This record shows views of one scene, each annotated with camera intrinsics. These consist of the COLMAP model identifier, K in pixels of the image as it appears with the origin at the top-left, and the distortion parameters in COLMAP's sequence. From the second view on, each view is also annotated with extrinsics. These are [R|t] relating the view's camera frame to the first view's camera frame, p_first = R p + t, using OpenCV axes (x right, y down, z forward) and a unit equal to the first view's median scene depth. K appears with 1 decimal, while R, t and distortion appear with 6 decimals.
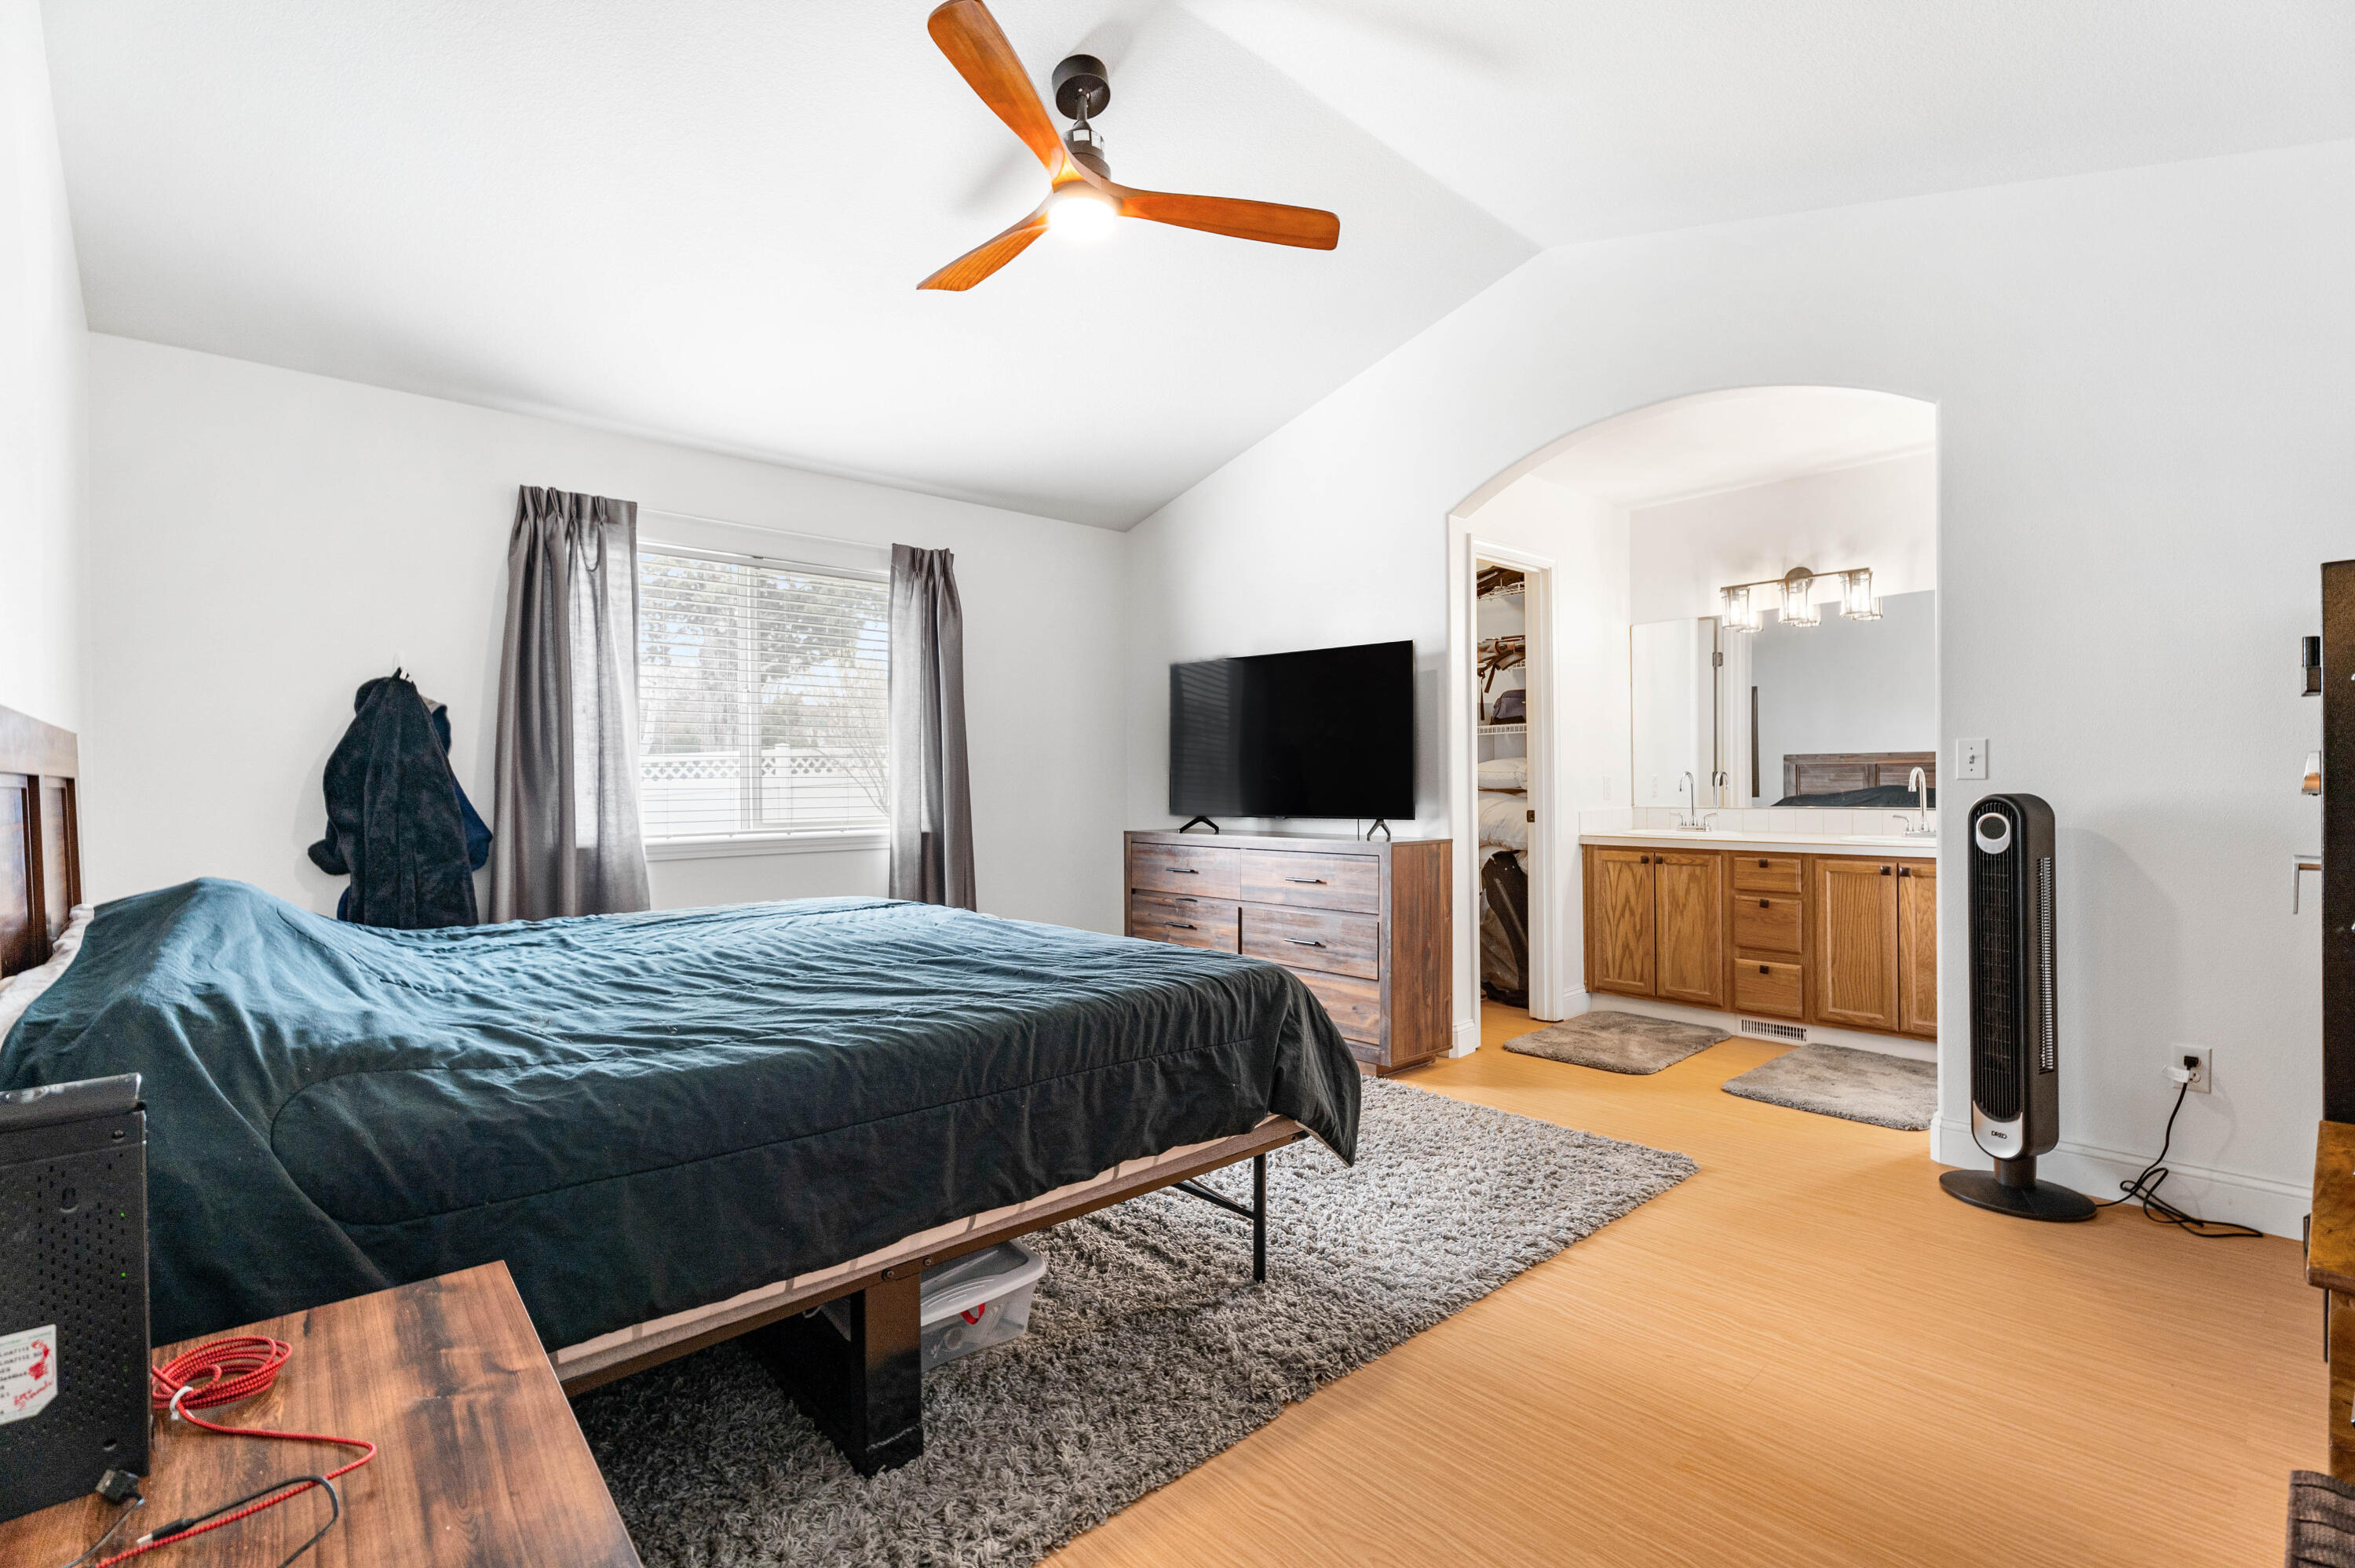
lens RADIAL K [[1064.1, 0, 1167.7], [0, 1064.1, 793.0], [0, 0, 1]] dist [-0.001623, 0.000659]
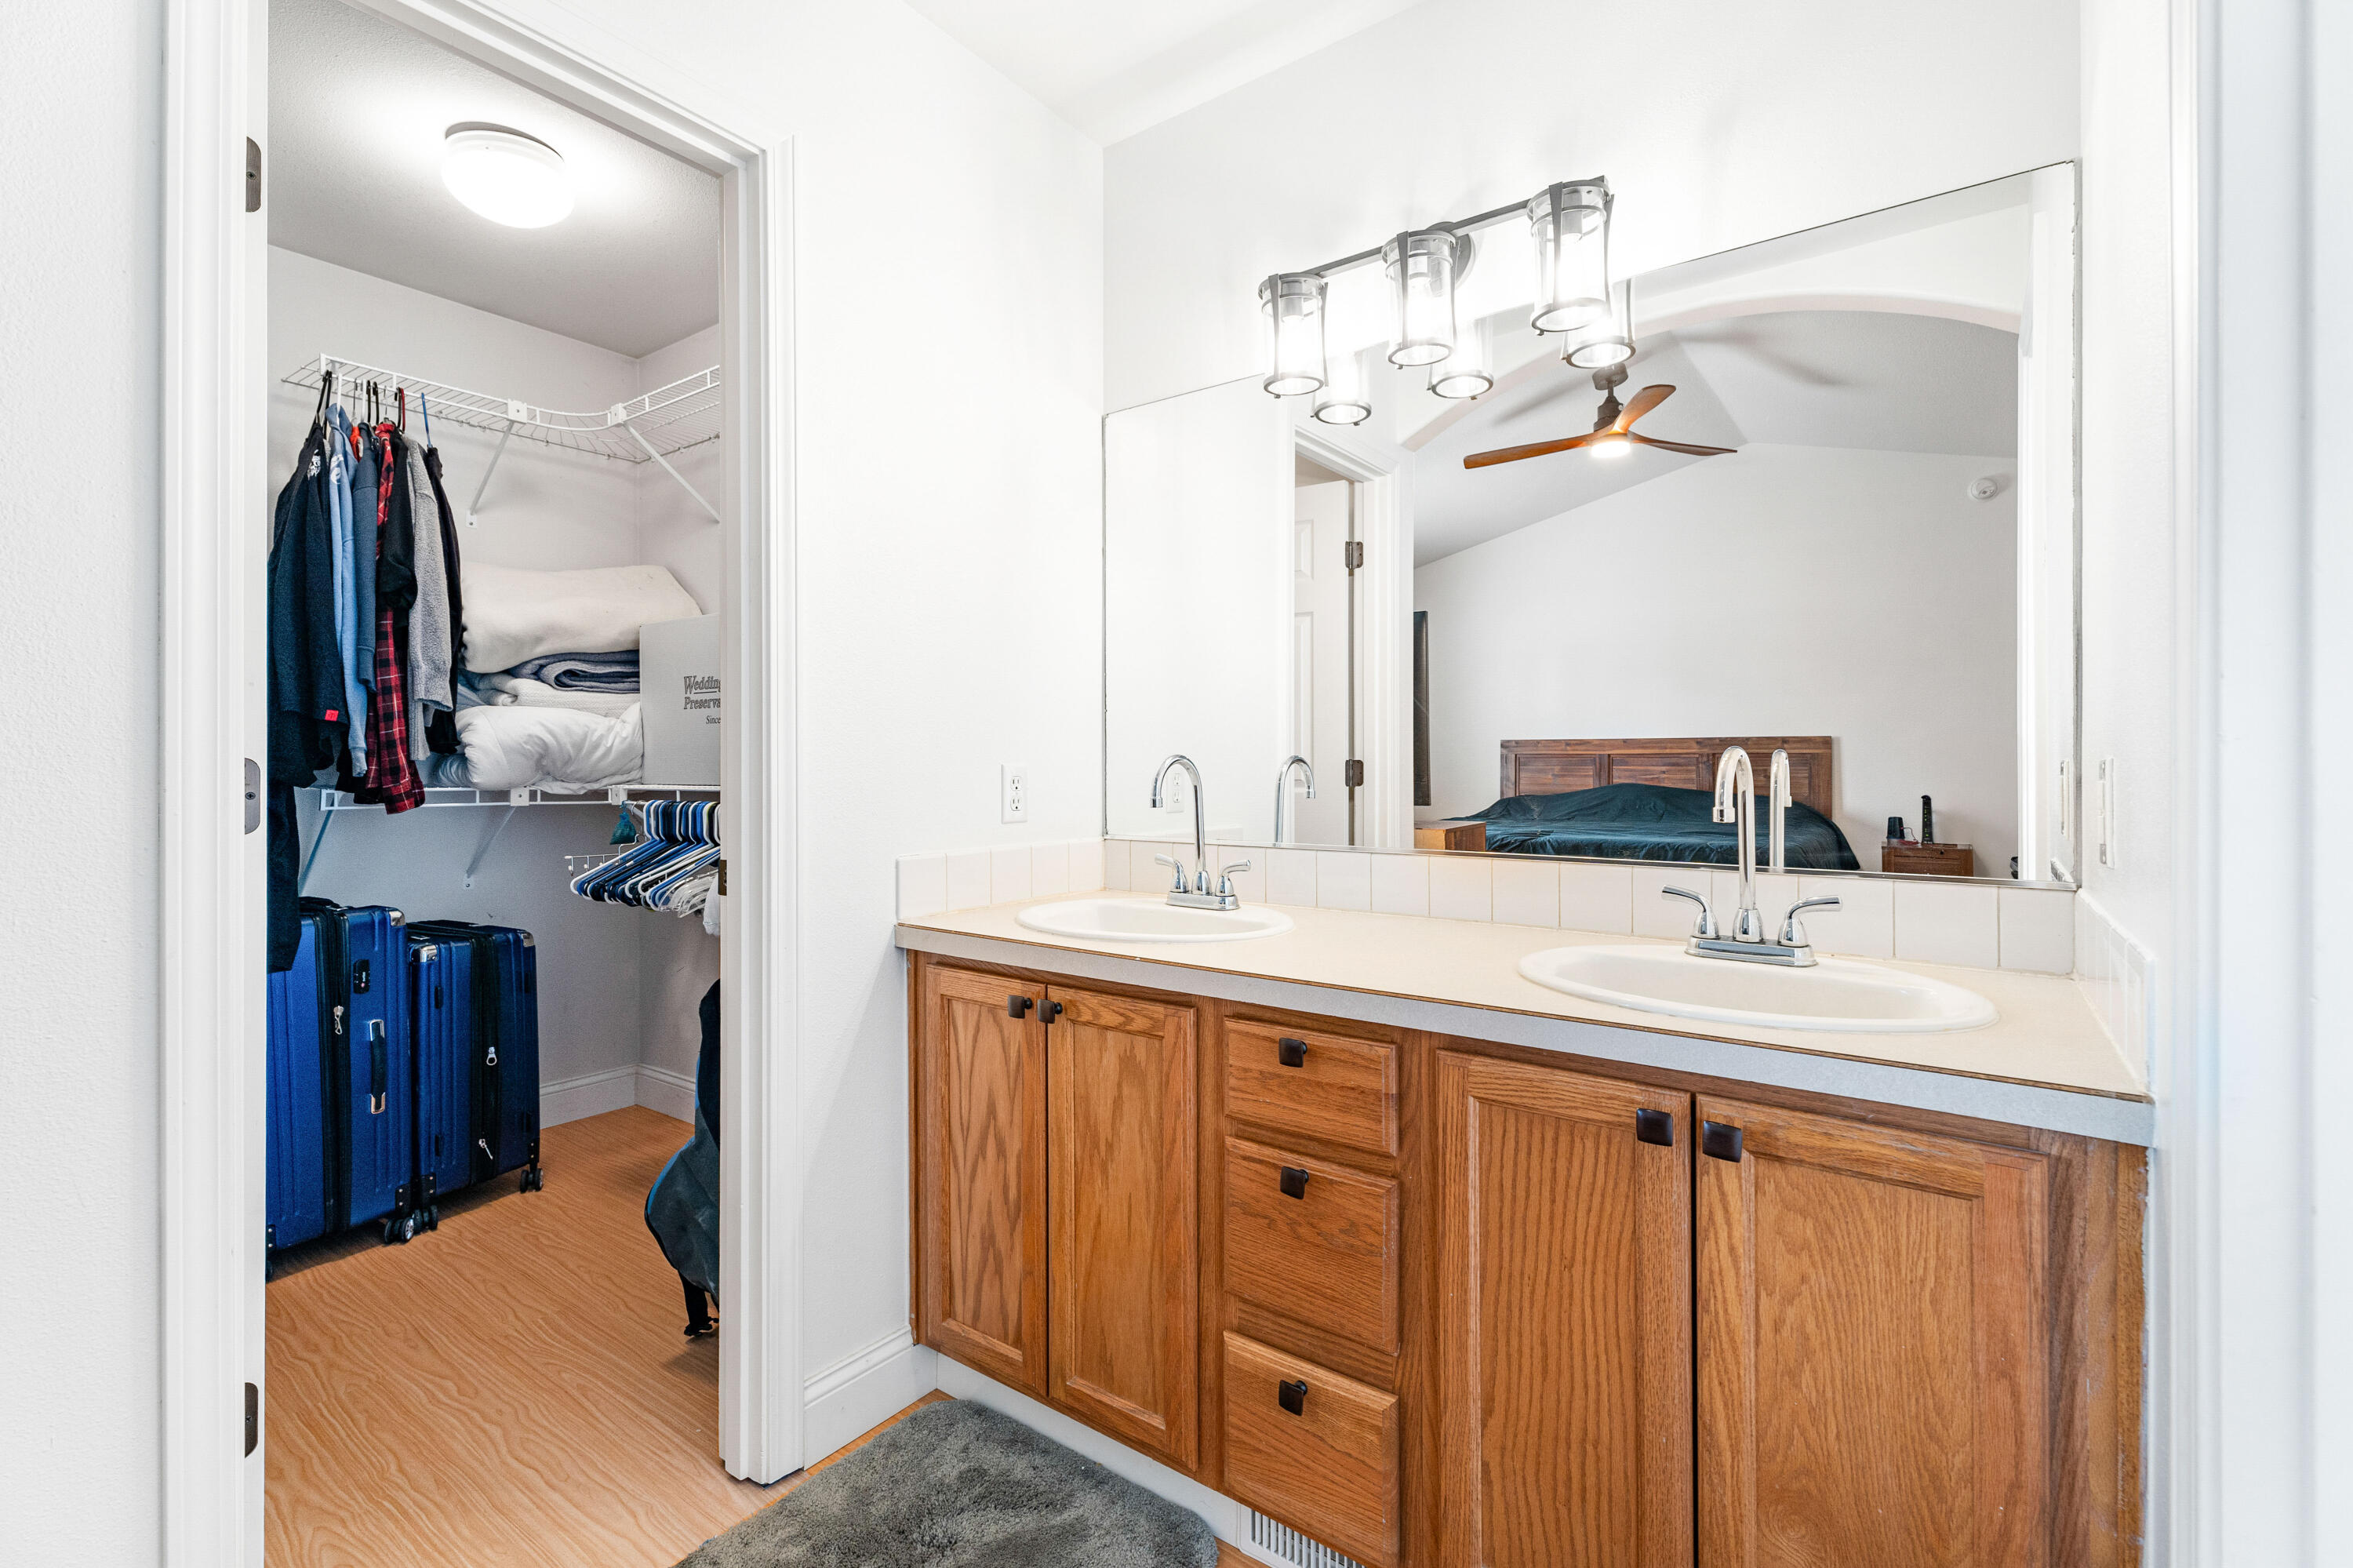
lens RADIAL K [[1063.4, 0, 1179.7], [0, 1063.4, 772.3], [0, 0, 1]] dist [-0.001623, 0.000659]
pose [[0.978854, 0.011595, 0.204229, 0.453502], [-0.010203, 0.999917, -0.007870, -0.012030], [-0.204304, 0.005620, 0.978891, 0.687825]]
